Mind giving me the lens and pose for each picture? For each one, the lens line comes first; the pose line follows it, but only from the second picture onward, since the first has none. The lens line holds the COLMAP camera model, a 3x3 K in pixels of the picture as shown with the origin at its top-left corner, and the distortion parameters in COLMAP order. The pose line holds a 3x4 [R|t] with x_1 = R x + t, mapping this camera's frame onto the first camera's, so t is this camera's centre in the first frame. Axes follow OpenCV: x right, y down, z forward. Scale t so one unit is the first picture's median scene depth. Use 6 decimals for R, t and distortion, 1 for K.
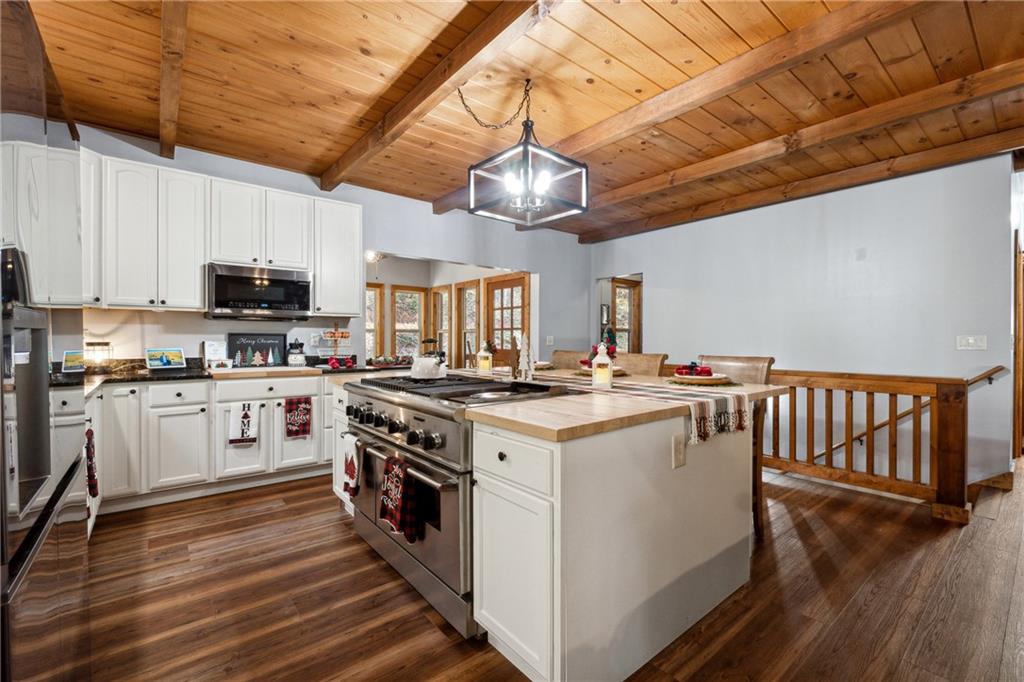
lens RADIAL K [[435.0, 0, 512.0], [0, 435.0, 336.2], [0, 0, 1]] dist [-0.007142, -0.000673]
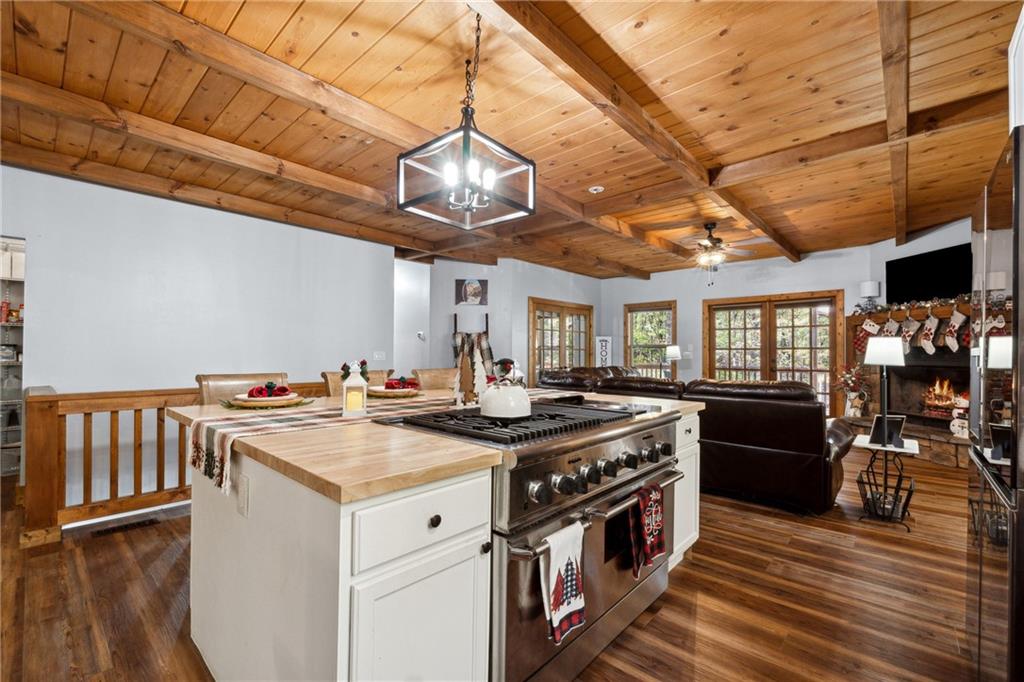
lens RADIAL K [[435.2, 0, 515.3], [0, 435.2, 345.7], [0, 0, 1]] dist [-0.002004, -0.000174]
pose [[-0.163959, 0.015580, 0.986344, -0.701835], [-0.008717, 0.999813, -0.017242, -0.002406], [-0.986429, -0.011425, -0.163792, 0.878671]]
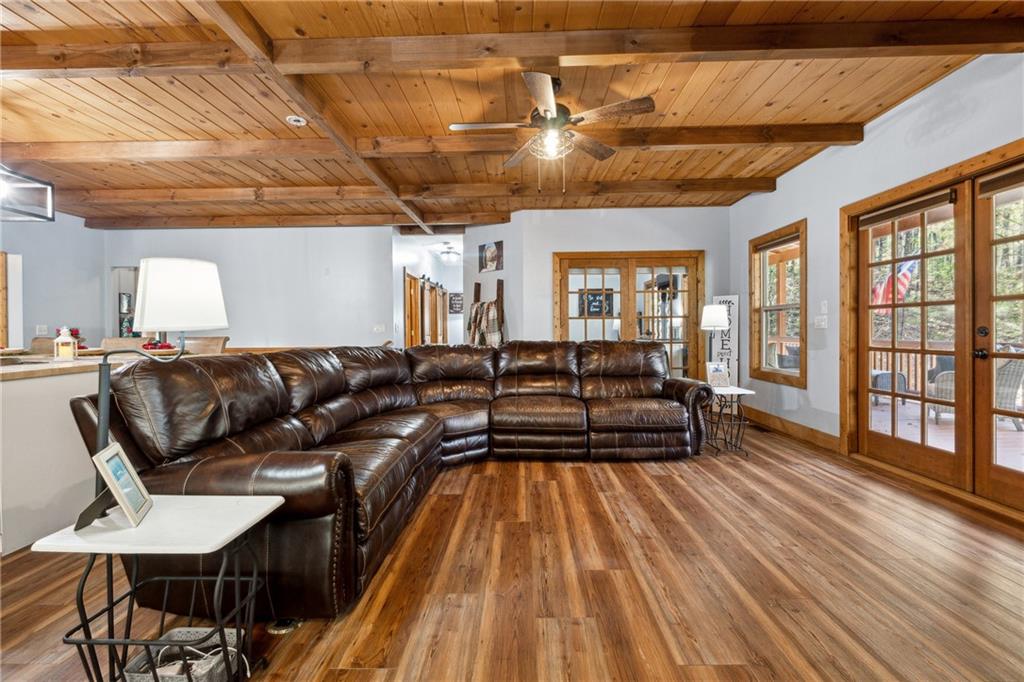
lens RADIAL K [[435.0, 0, 512.0], [0, 435.0, 336.2], [0, 0, 1]] dist [-0.007142, -0.000673]
pose [[0.644155, -0.015234, 0.764743, 0.060362], [0.001645, 0.999827, 0.018531, 0.016818], [-0.764893, -0.010679, 0.644069, -0.671785]]
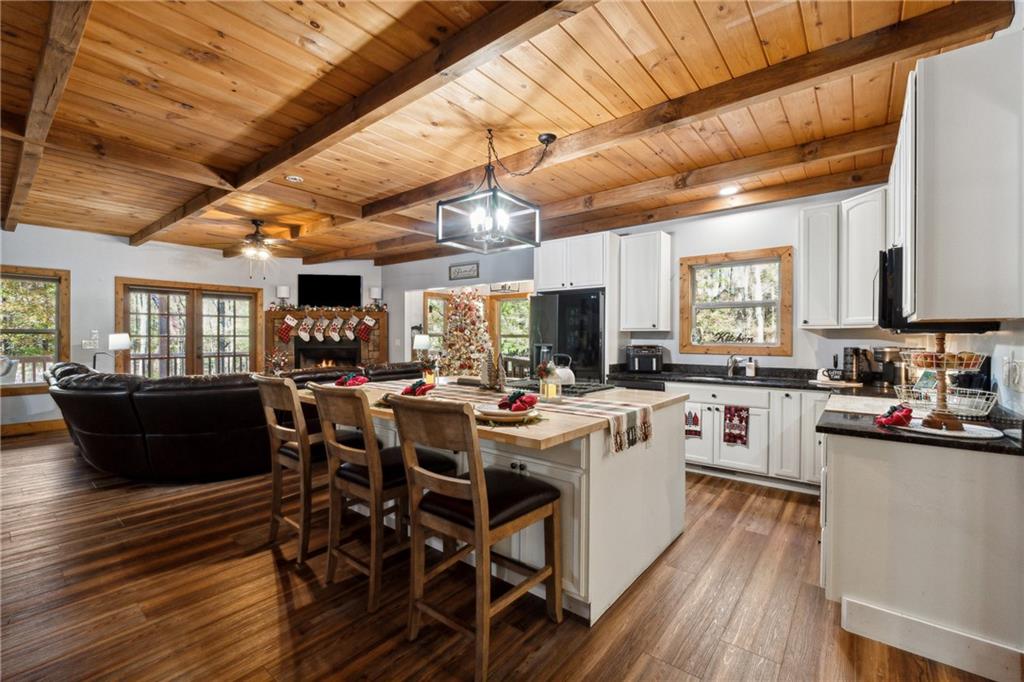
lens RADIAL K [[435.0, 0, 512.0], [0, 435.0, 336.2], [0, 0, 1]] dist [-0.007142, -0.000673]
pose [[-0.976133, -0.005639, -0.217099, 0.192195], [-0.004641, 0.999976, -0.005107, -0.033771], [0.217122, -0.003977, -0.976136, 1.815232]]
